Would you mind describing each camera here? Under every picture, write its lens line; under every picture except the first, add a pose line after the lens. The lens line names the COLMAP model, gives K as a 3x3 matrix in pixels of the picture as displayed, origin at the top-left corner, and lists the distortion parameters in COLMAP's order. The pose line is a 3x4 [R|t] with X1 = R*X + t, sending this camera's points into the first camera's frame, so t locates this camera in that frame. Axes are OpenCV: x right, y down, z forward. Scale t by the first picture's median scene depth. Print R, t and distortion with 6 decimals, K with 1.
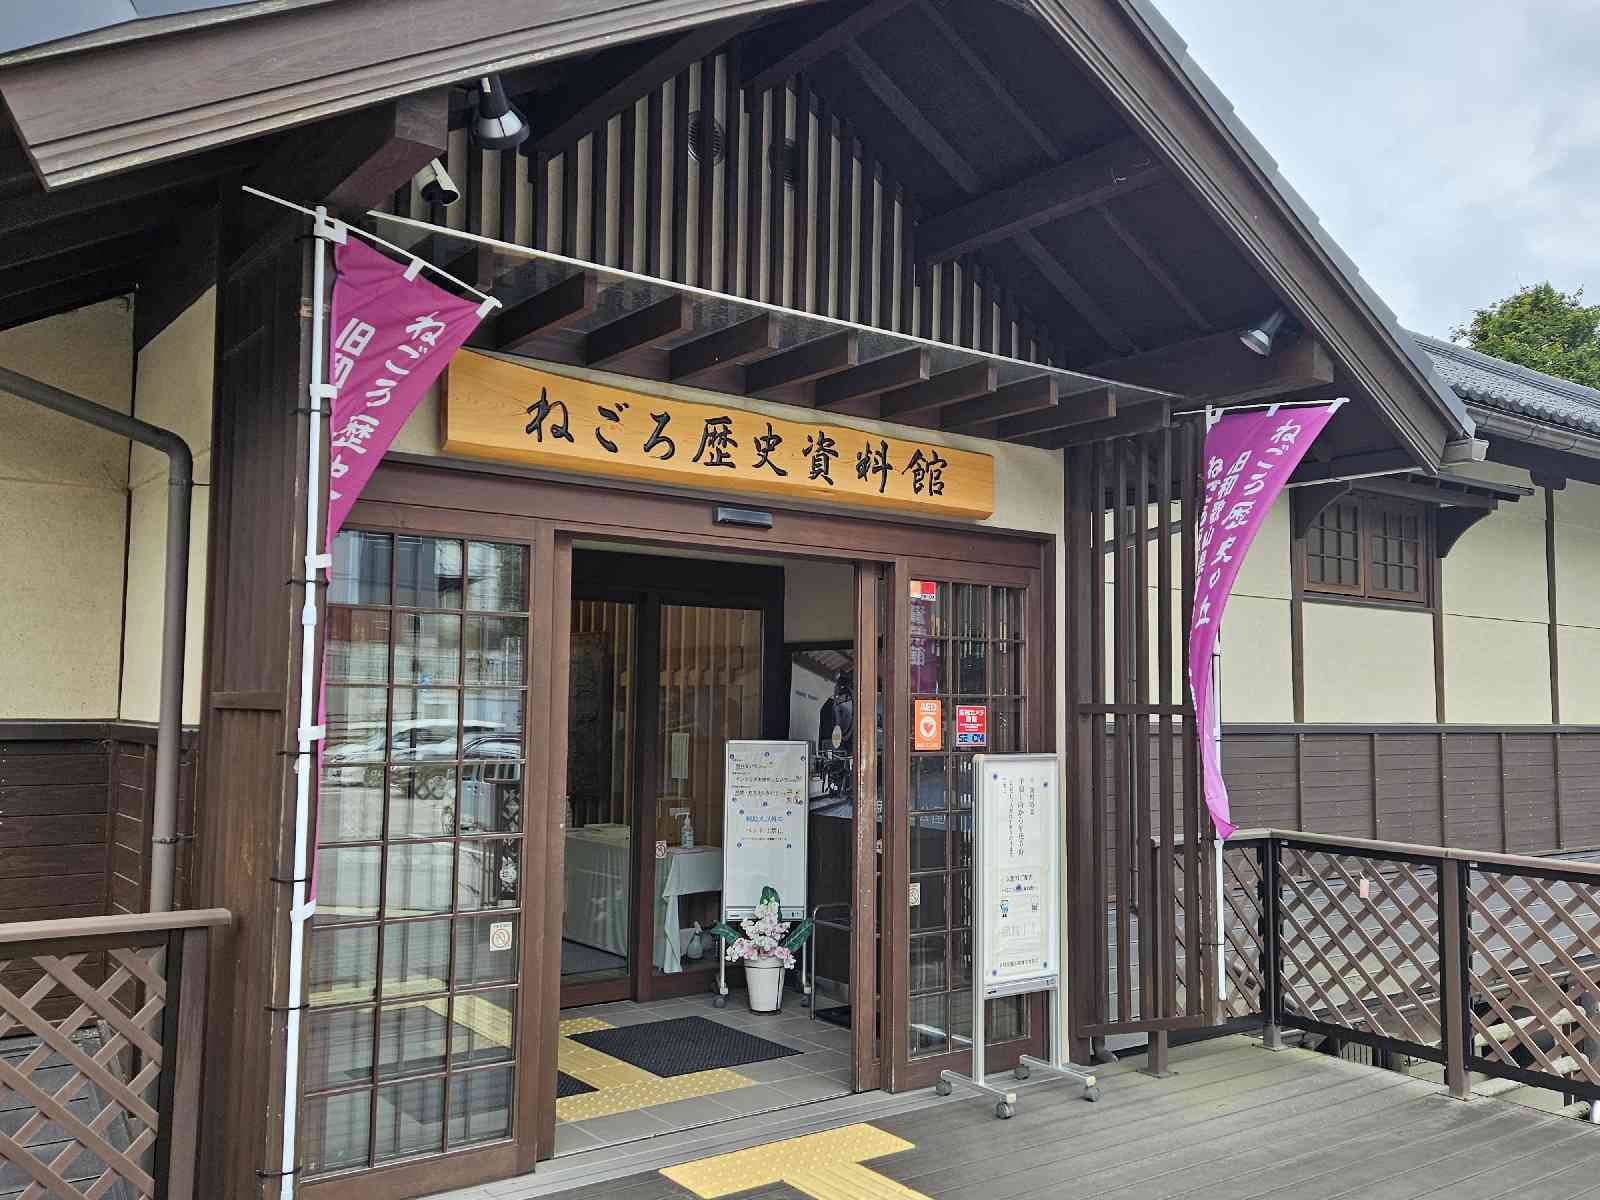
lens RADIAL K [[1350.4, 0, 800.0], [0, 1350.4, 600.0], [0, 0, 1]] dist [0.013513, 0.001019]
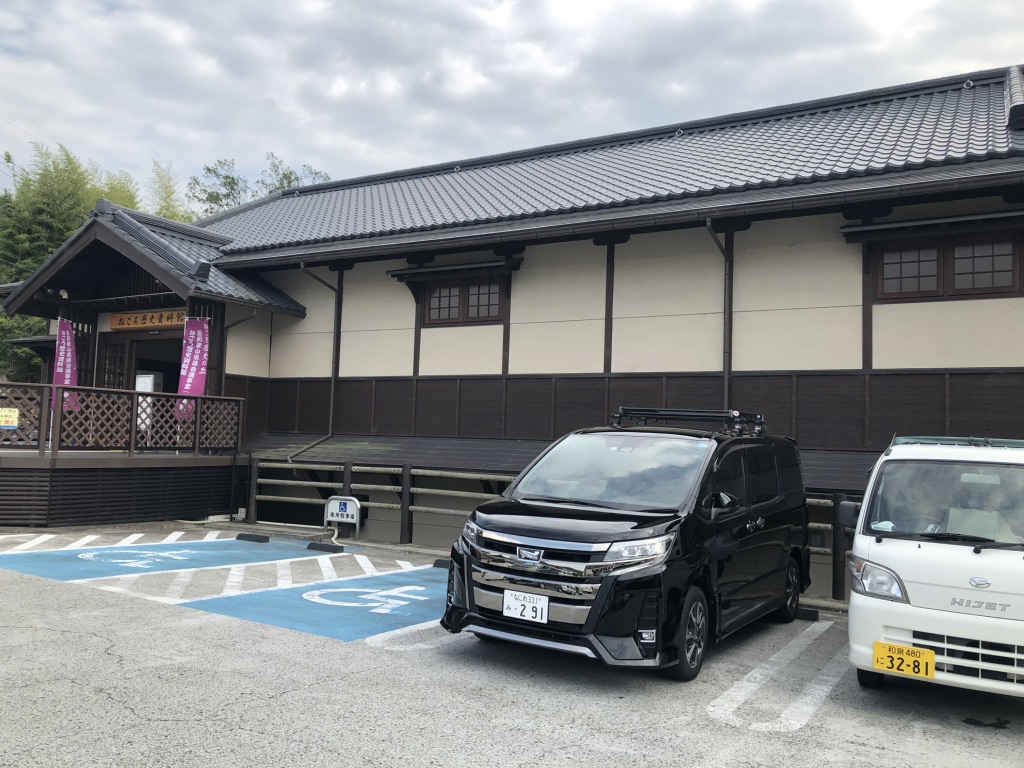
lens RADIAL K [[854.7, 0, 512.0], [0, 854.7, 384.0], [0, 0, 1]] dist [0.087706, 0.000859]
pose [[0.370339, -0.059159, -0.927011, 3.513015], [0.048975, 0.997825, -0.044113, 0.345215], [0.927605, -0.029064, 0.372431, 1.033792]]
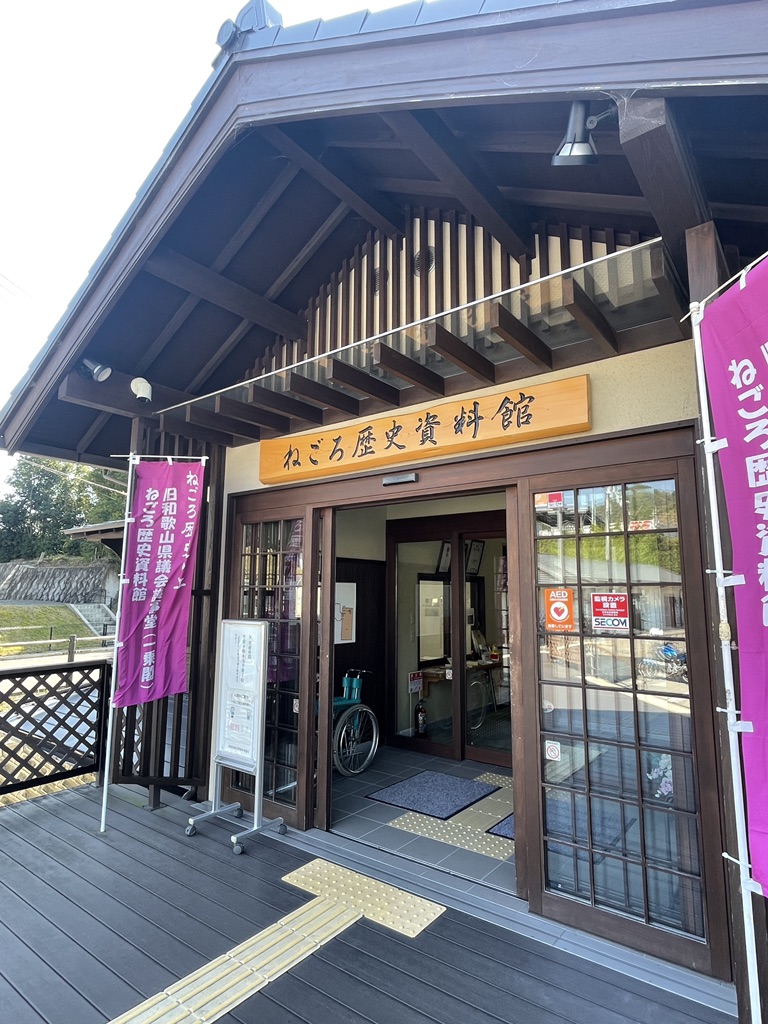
lens RADIAL K [[561.7, 0, 397.0], [0, 561.7, 498.6], [0, 0, 1]] dist [-0.047408, 0.000729]
pose [[0.277676, -0.169324, -0.945635, 0.607856], [0.073407, 0.985206, -0.154855, 0.068941], [0.957866, -0.026417, 0.285997, 0.807159]]
